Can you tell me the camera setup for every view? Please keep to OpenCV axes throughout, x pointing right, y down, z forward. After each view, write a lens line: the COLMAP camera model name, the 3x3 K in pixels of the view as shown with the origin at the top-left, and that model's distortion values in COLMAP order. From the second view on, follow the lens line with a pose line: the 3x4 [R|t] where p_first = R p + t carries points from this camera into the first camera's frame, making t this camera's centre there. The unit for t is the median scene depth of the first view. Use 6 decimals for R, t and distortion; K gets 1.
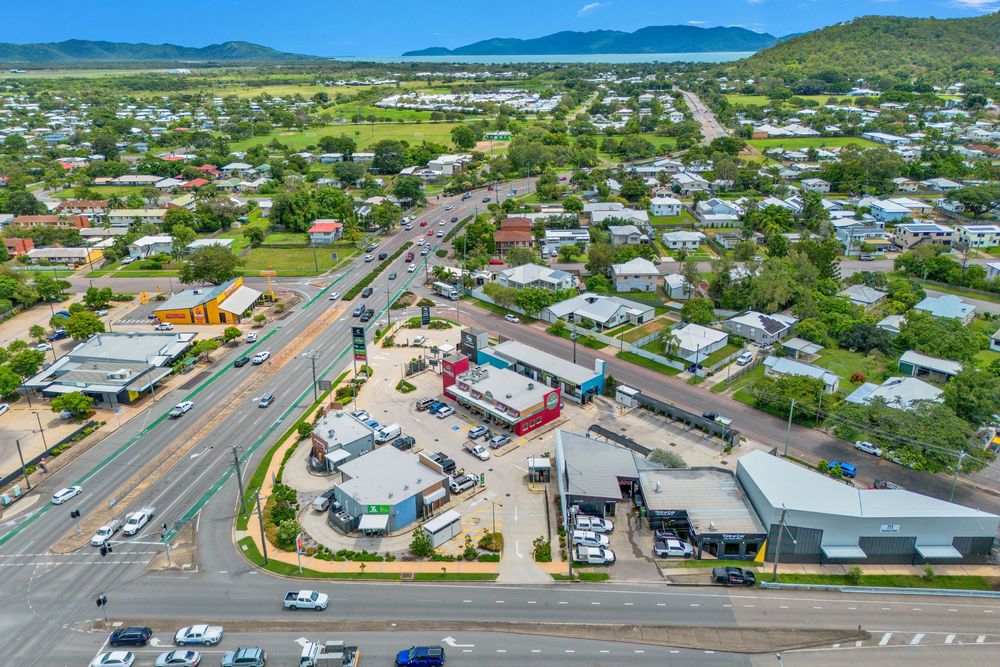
lens RADIAL K [[702.0, 0, 500.0], [0, 702.0, 333.5], [0, 0, 1]] dist [0.081700, -0.088597]
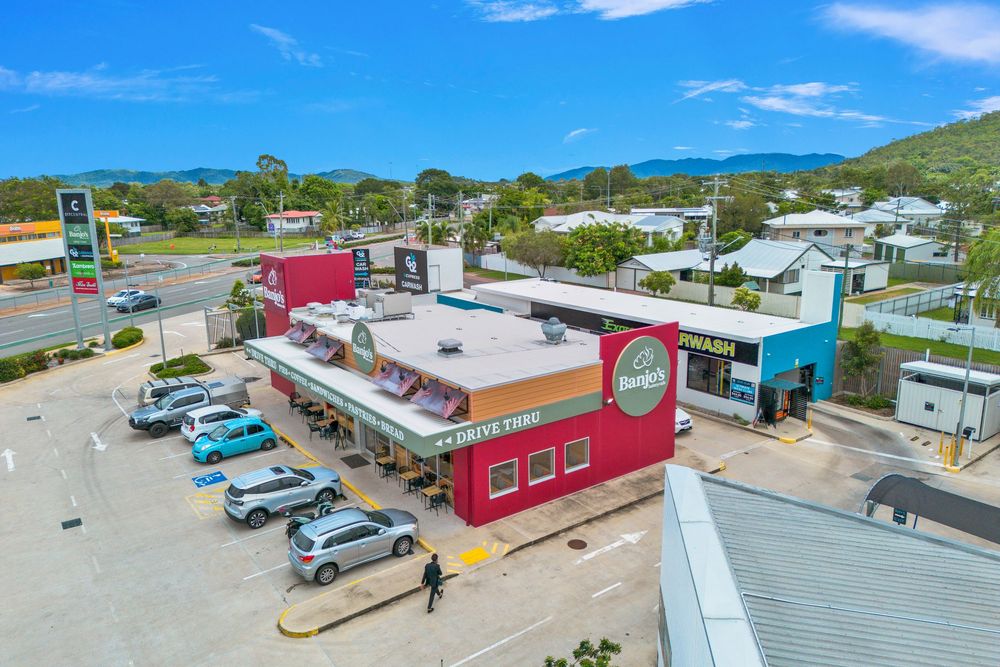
lens RADIAL K [[702.0, 0, 500.0], [0, 702.0, 333.5], [0, 0, 1]] dist [0.081700, -0.088597]
pose [[0.992232, 0.024716, -0.121919, 0.053734], [-0.045209, 0.984697, -0.168310, 0.115382], [0.115893, 0.172514, 0.978165, 0.733711]]
